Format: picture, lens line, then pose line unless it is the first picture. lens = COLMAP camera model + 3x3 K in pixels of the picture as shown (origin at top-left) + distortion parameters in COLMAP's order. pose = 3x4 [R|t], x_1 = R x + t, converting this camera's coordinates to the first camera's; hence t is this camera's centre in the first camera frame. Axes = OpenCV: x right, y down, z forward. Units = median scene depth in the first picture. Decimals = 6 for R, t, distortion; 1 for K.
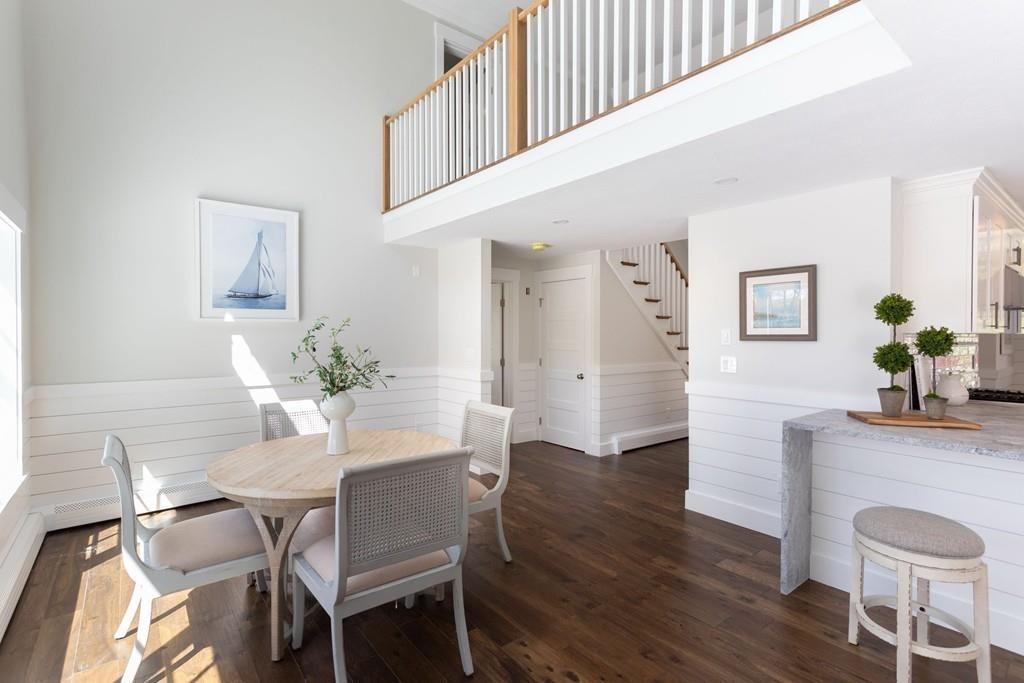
lens RADIAL K [[497.6, 0, 505.8], [0, 497.6, 337.0], [0, 0, 1]] dist [0.001242, 0.000823]
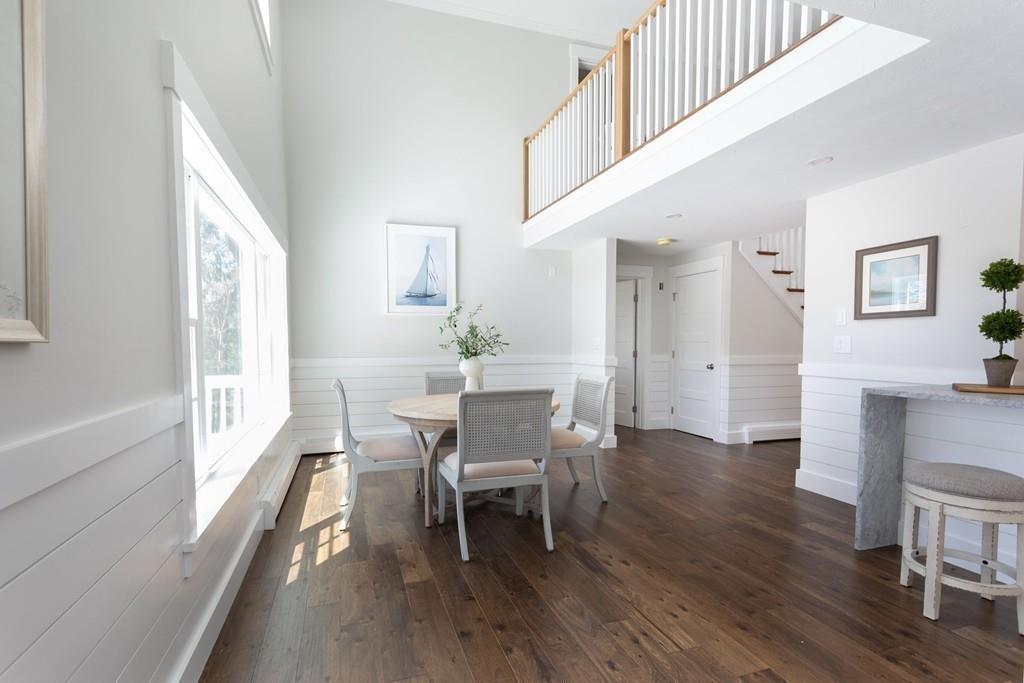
lens RADIAL K [[496.3, 0, 493.6], [0, 496.3, 370.0], [0, 0, 1]] dist [-0.000556, 0.000440]
pose [[0.936348, 0.015285, -0.350740, 0.148508], [0.001223, 0.998904, 0.046795, 0.061644], [0.351071, -0.044245, 0.935303, -0.191405]]
